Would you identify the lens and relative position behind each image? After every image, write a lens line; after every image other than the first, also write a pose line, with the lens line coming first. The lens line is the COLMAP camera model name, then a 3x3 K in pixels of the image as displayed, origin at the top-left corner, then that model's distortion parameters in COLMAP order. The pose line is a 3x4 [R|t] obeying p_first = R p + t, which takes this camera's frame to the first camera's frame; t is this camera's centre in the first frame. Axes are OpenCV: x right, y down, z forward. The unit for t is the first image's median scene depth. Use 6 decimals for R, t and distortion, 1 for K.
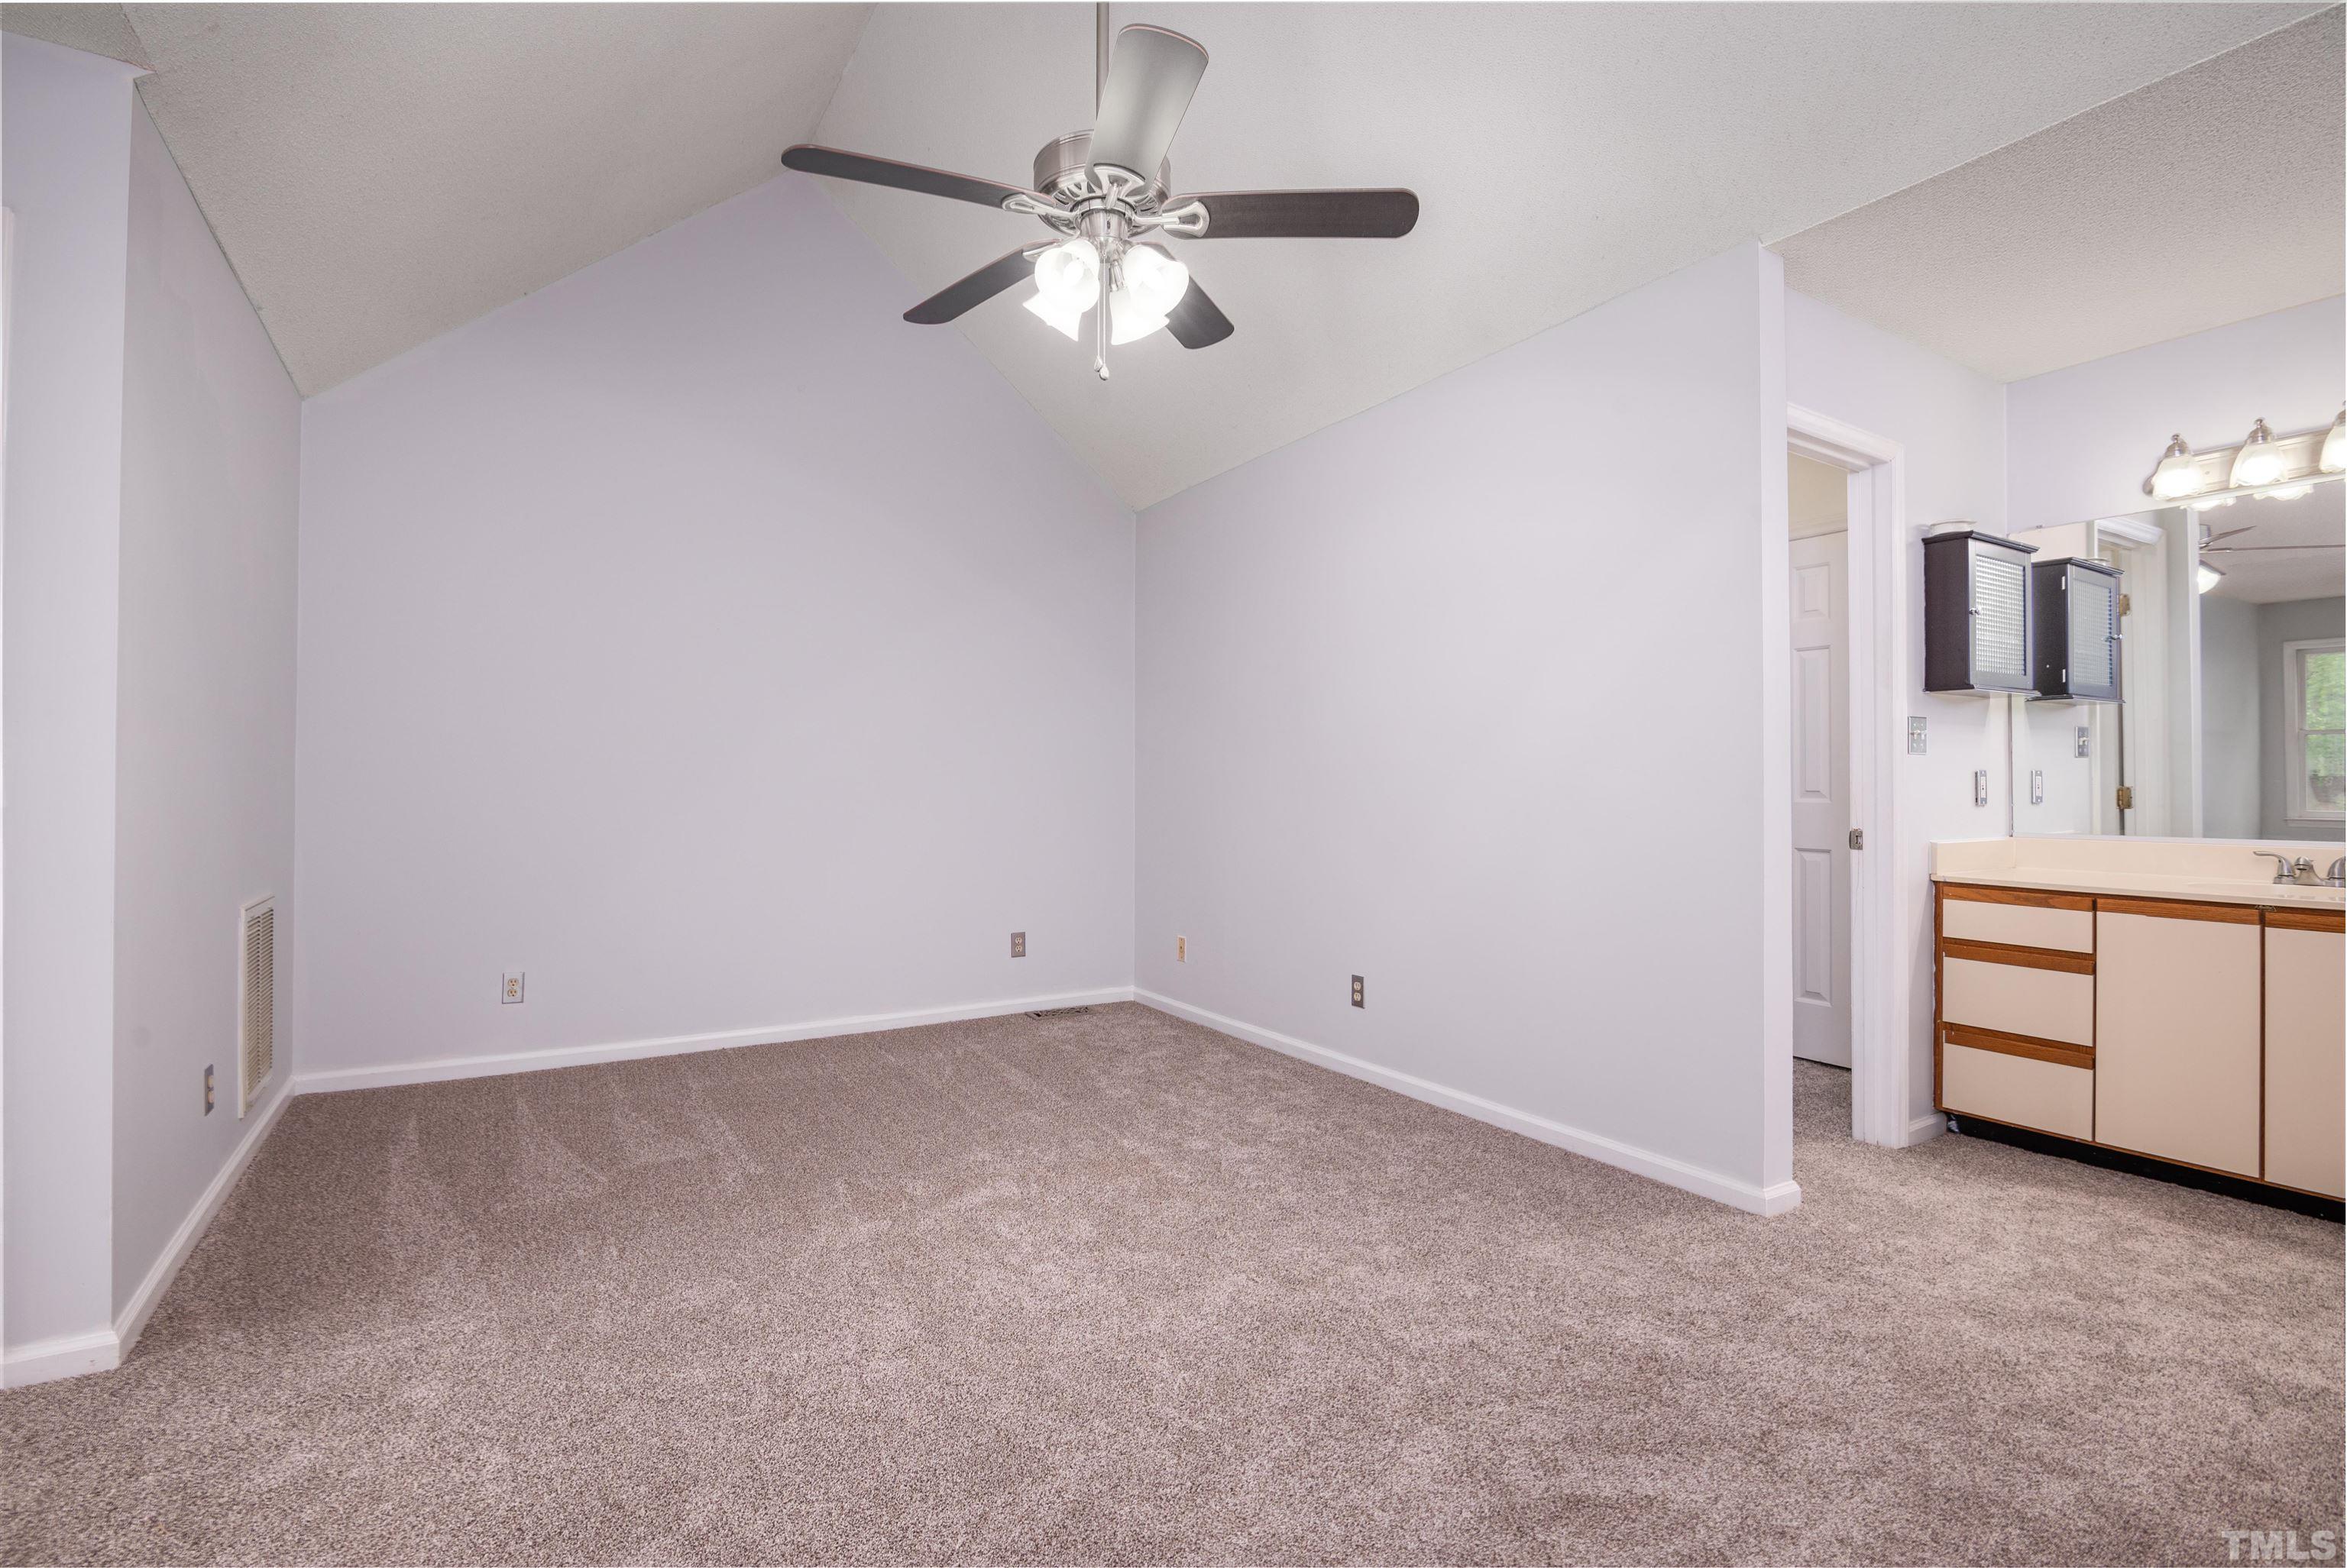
lens RADIAL K [[1074.9, 0, 1162.2], [0, 1074.9, 762.0], [0, 0, 1]] dist [-0.000784, -0.012716]
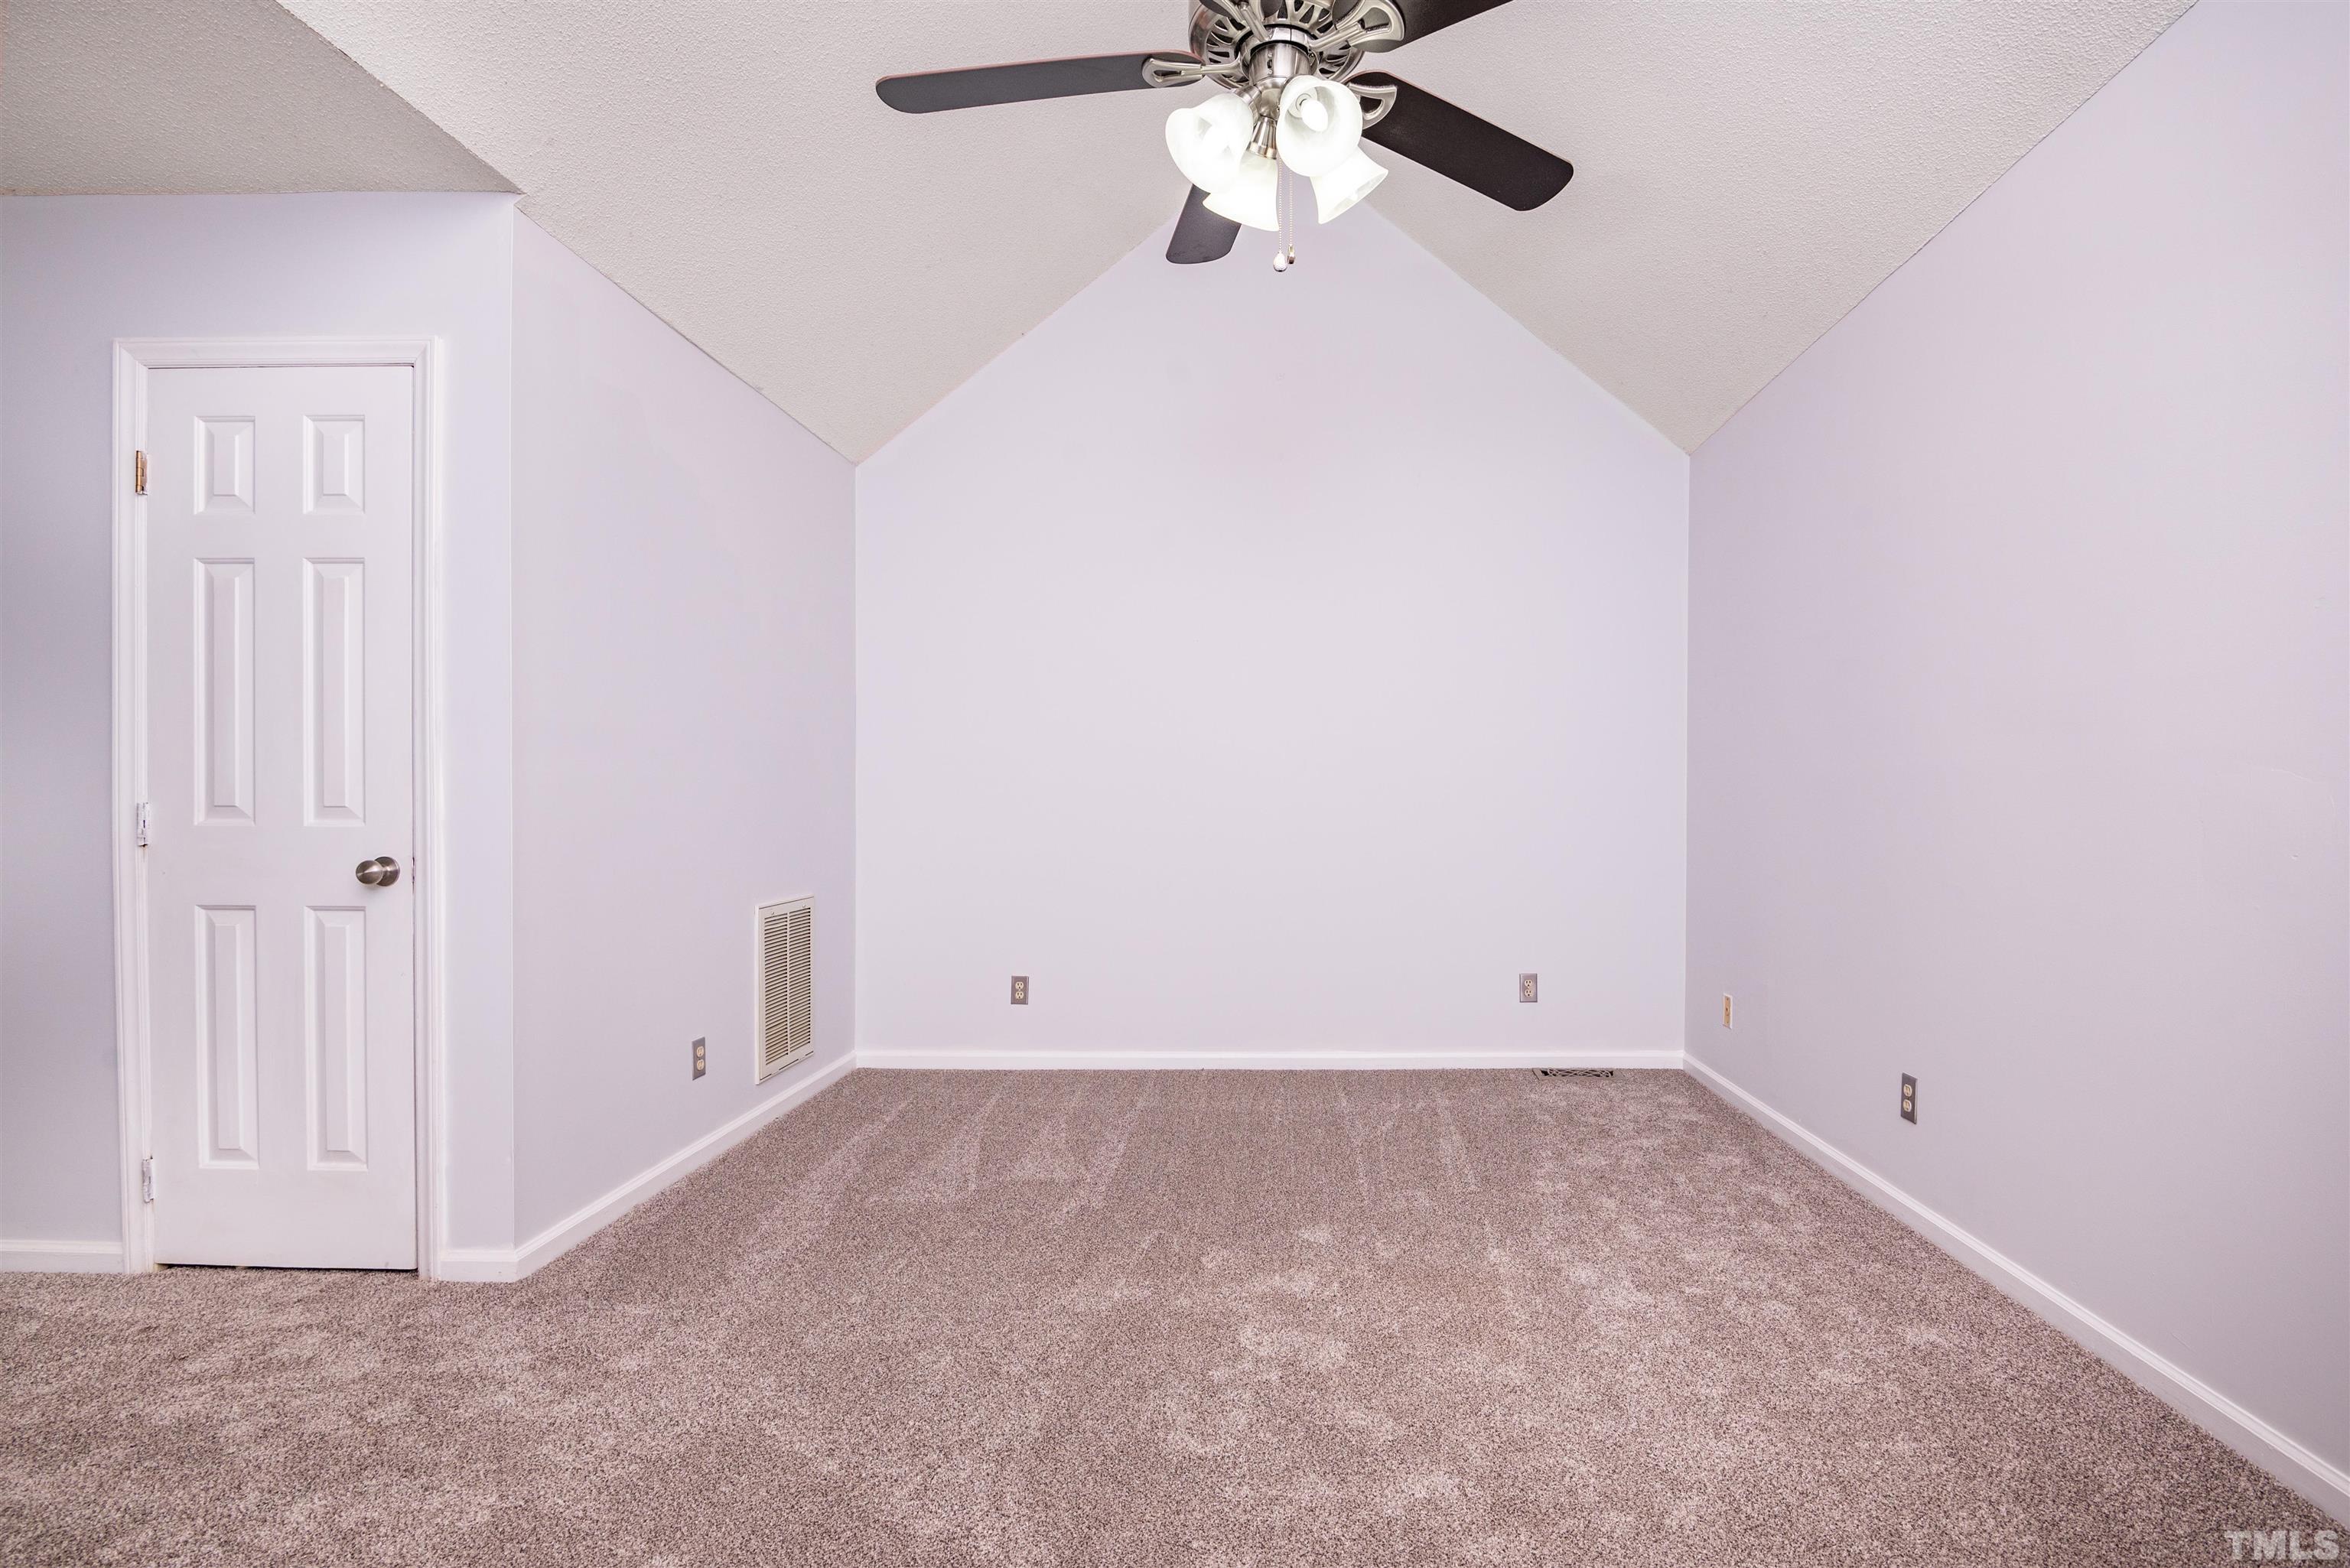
lens RADIAL K [[1130.9, 0, 1297.8], [0, 1130.9, 811.8], [0, 0, 1]] dist [-0.011311, -0.005497]
pose [[0.856542, 0.003029, -0.516068, 0.269413], [0.012561, 0.999564, 0.026715, 0.006318], [0.515924, -0.029365, 0.856131, 0.226482]]
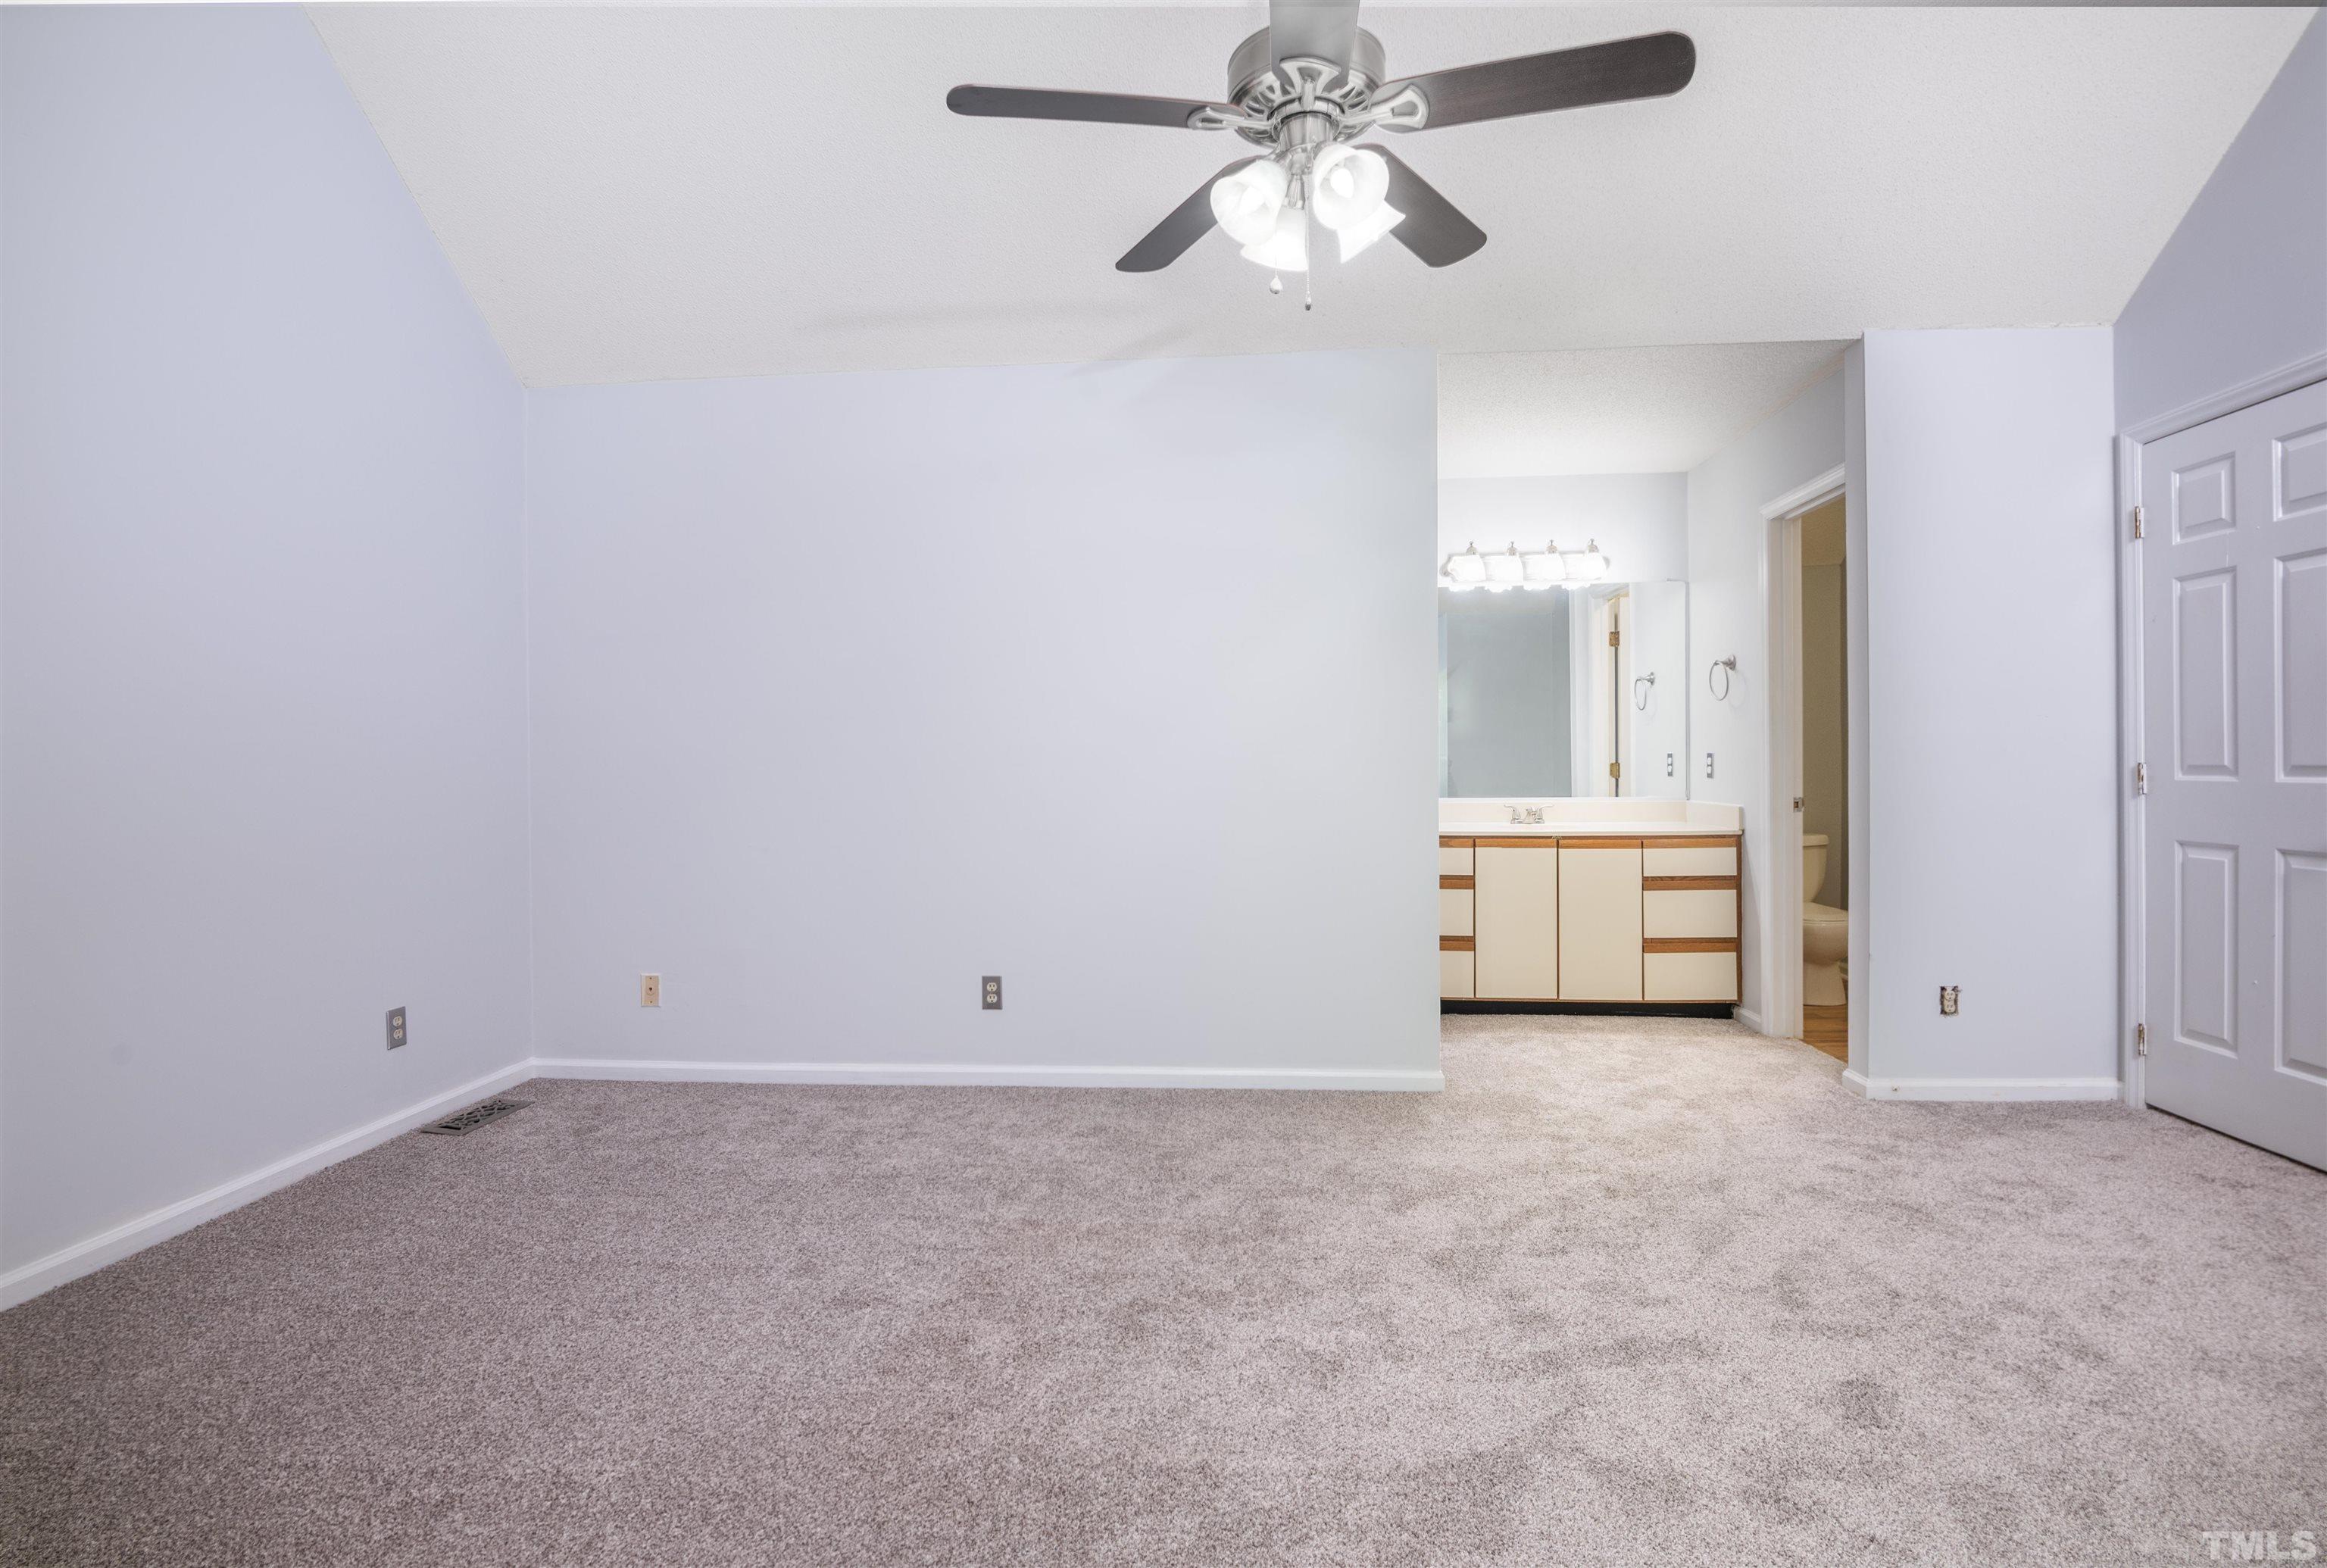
lens RADIAL K [[1105.0, 0, 1135.1], [0, 1105.0, 773.1], [0, 0, 1]] dist [-0.014147, 0.001929]
pose [[0.586475, -0.010769, 0.809895, -0.633338], [-0.008578, 0.999773, 0.019506, 0.005942], [-0.809922, -0.018387, 0.586250, 0.428008]]
